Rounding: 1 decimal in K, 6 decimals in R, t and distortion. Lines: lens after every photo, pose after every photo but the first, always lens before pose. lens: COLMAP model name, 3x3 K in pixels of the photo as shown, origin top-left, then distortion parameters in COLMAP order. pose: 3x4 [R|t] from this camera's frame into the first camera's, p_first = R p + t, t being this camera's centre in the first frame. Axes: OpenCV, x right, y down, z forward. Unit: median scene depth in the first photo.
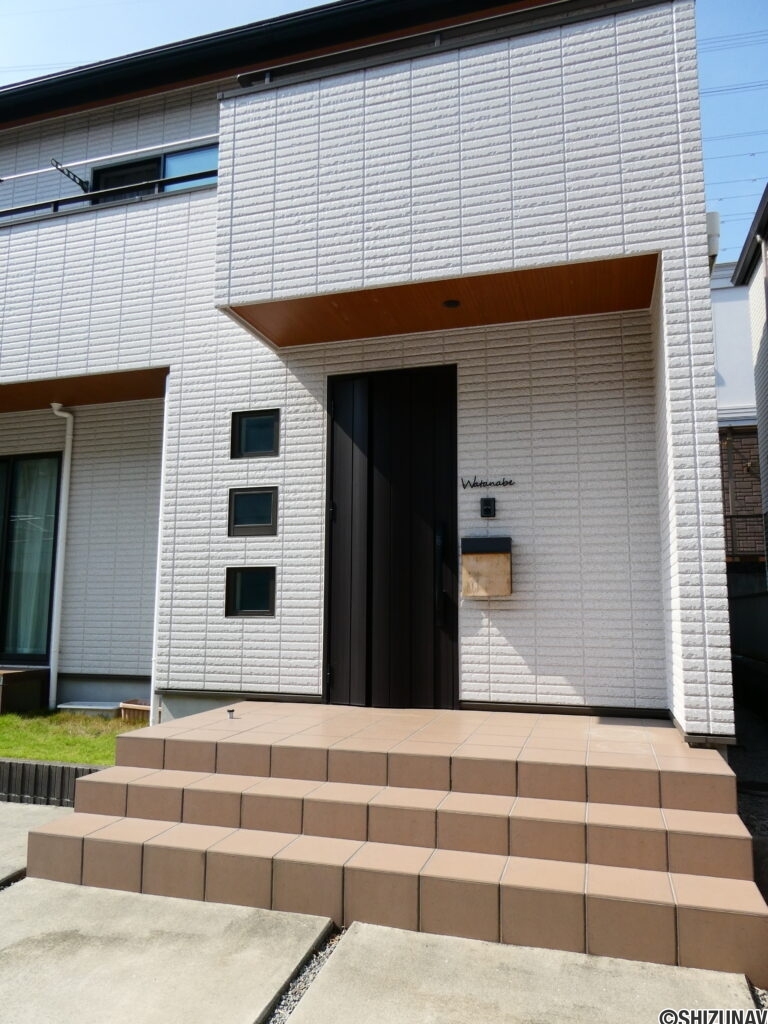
lens RADIAL K [[731.7, 0, 384.2], [0, 731.7, 516.2], [0, 0, 1]] dist [0.006525, -0.018230]
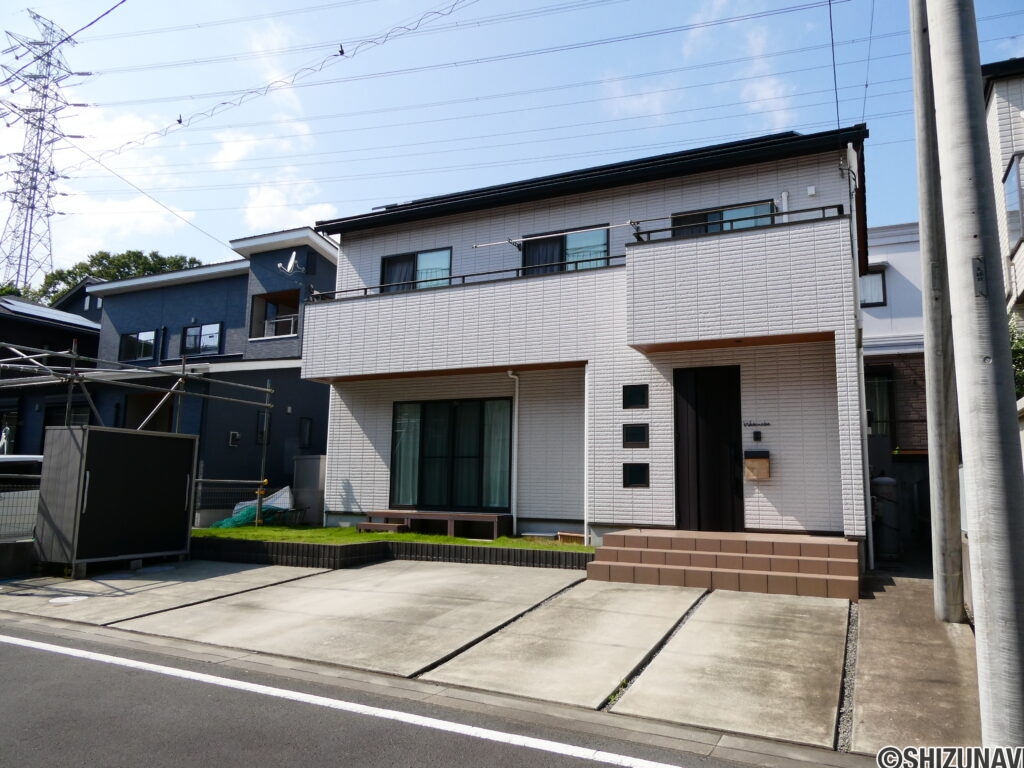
lens RADIAL K [[731.7, 0, 522.3], [0, 731.7, 383.6], [0, 0, 1]] dist [0.006525, -0.018230]
pose [[0.988900, -0.009797, -0.148259, -0.202599], [0.007664, 0.999859, -0.014956, -0.131611], [0.148385, 0.013654, 0.988835, -1.128137]]
